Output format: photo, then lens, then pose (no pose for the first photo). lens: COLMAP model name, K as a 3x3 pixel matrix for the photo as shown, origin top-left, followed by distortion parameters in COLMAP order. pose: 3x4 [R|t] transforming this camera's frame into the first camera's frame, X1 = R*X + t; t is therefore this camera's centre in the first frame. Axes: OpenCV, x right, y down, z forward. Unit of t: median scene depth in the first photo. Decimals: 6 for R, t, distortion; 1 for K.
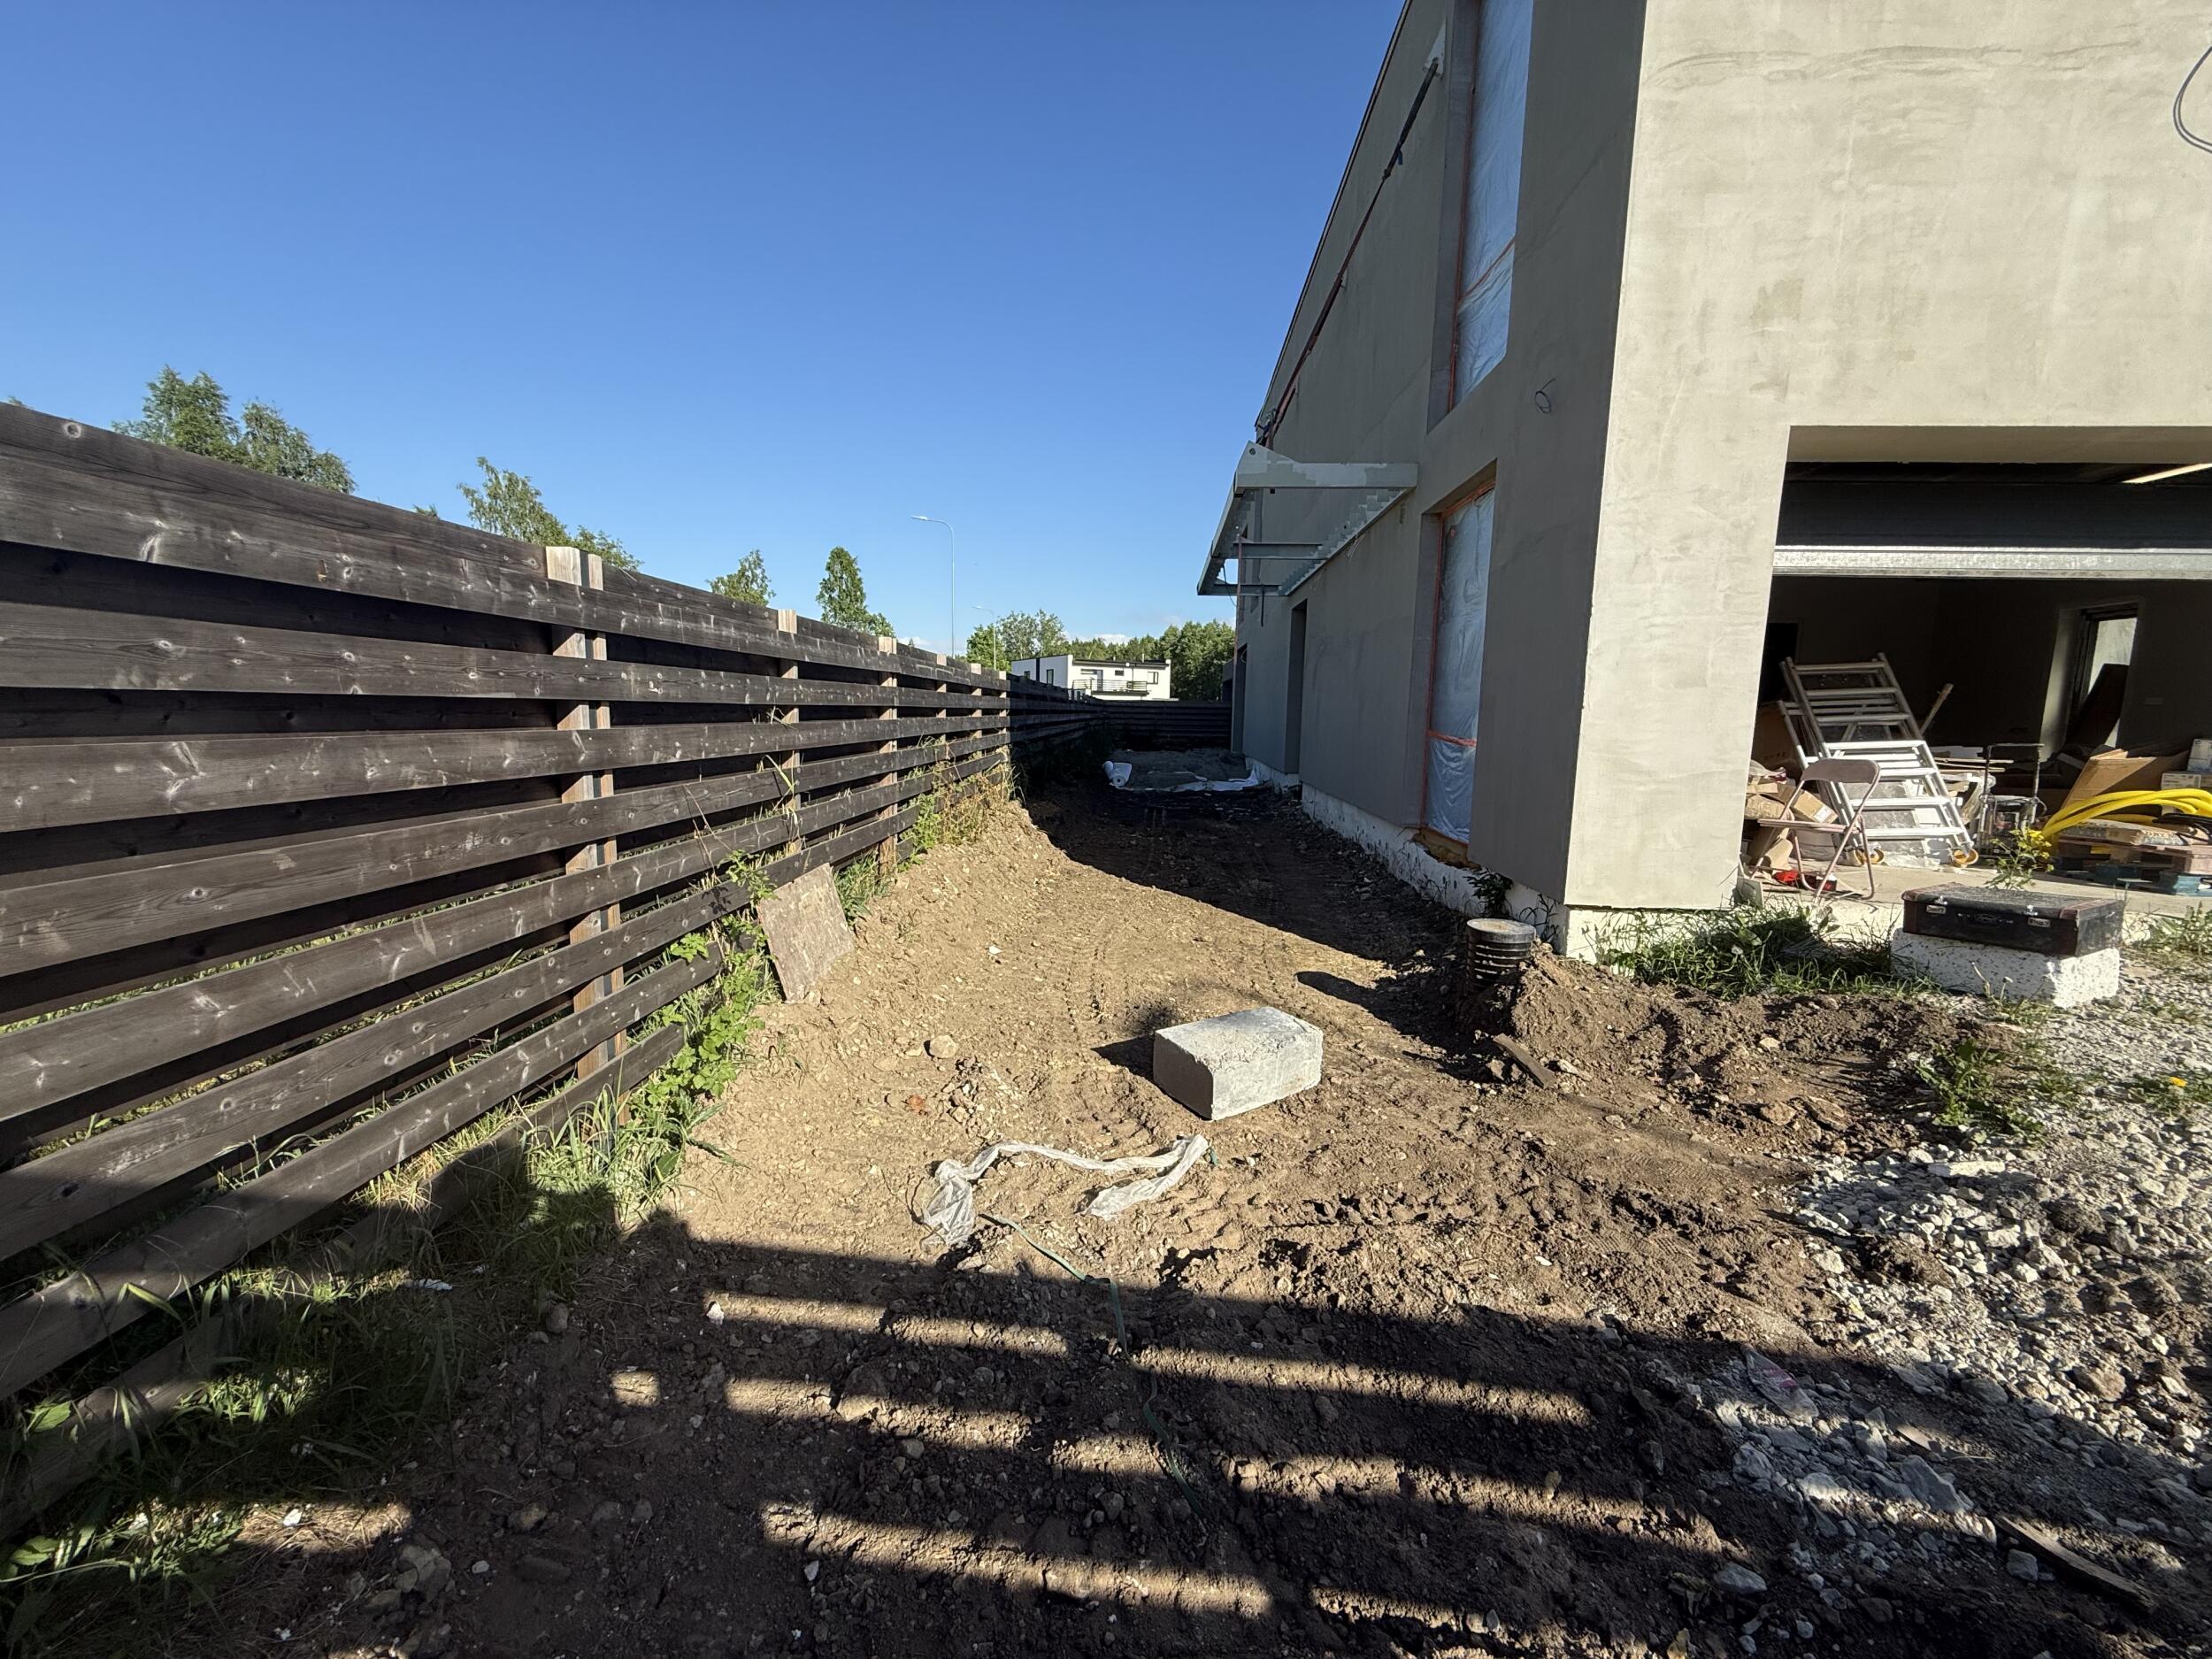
lens RADIAL K [[886.5, 0, 1106.0], [0, 886.5, 829.5], [0, 0, 1]] dist [0.000084, 0.000011]
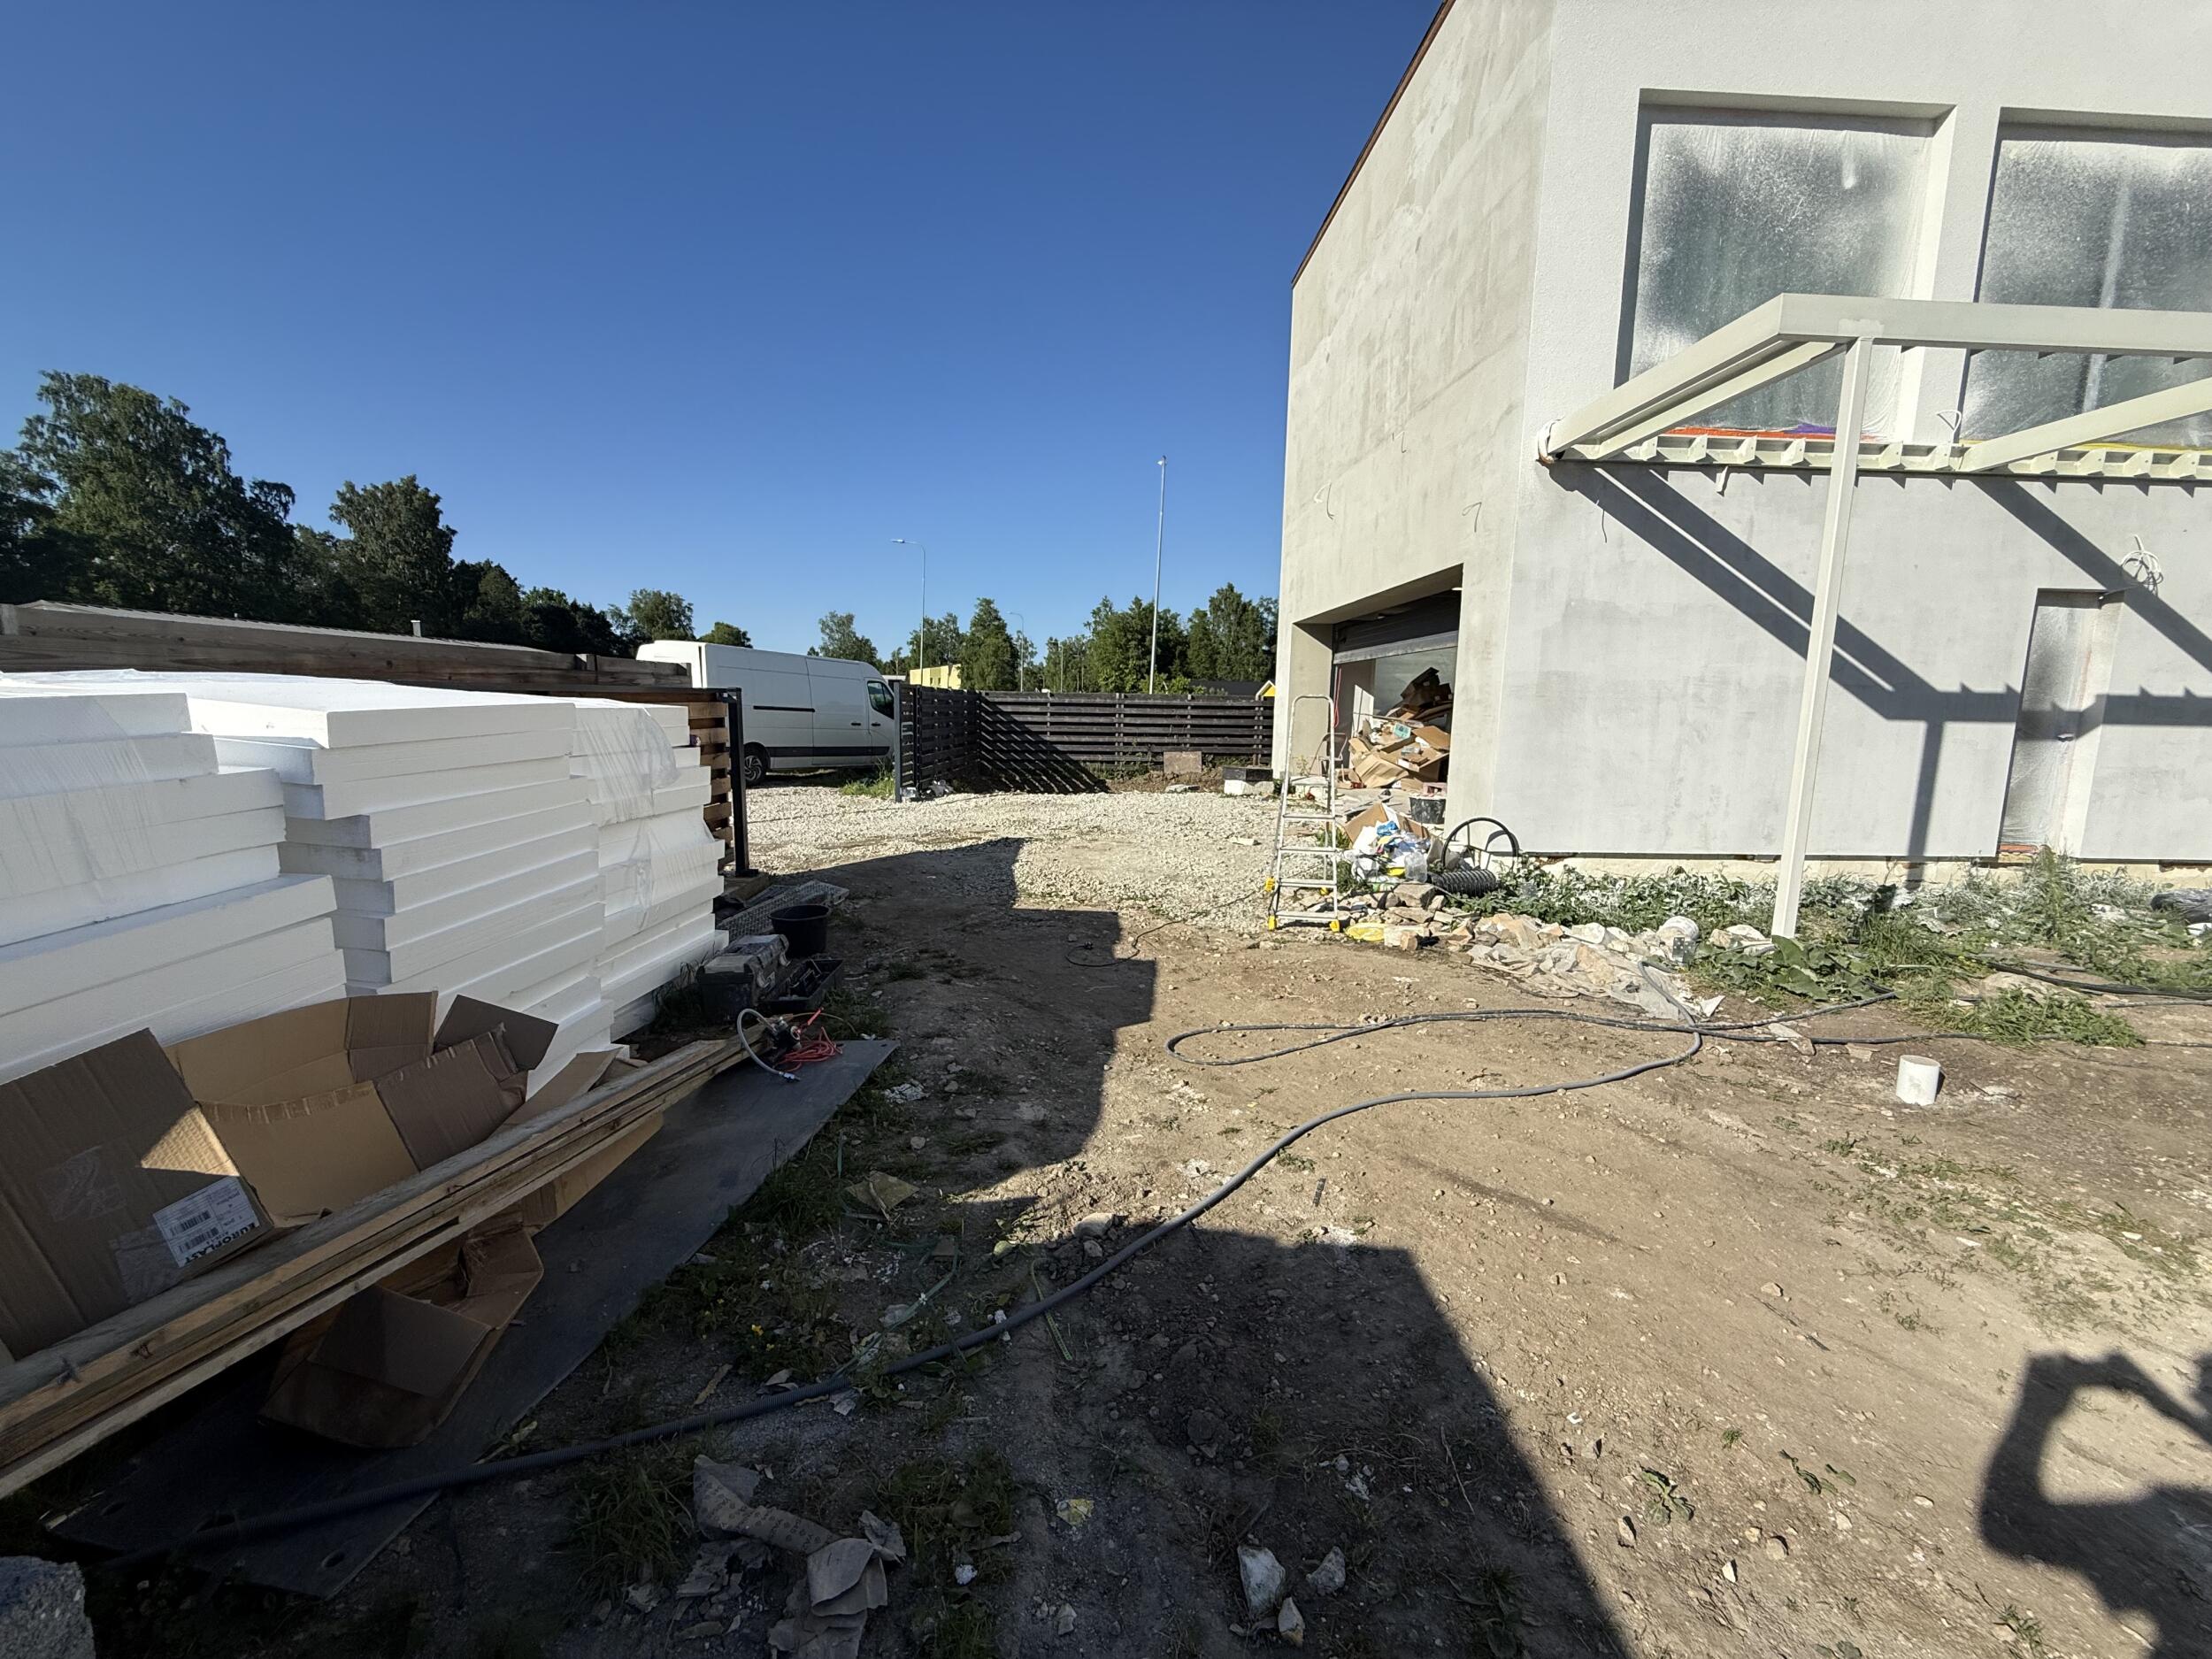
lens RADIAL K [[886.5, 0, 1106.0], [0, 886.5, 829.5], [0, 0, 1]] dist [0.000084, 0.000011]
pose [[0.103874, 0.123450, -0.986899, 8.708133], [-0.149183, 0.982975, 0.107257, 0.033804], [0.983339, 0.136087, 0.120522, 0.182295]]
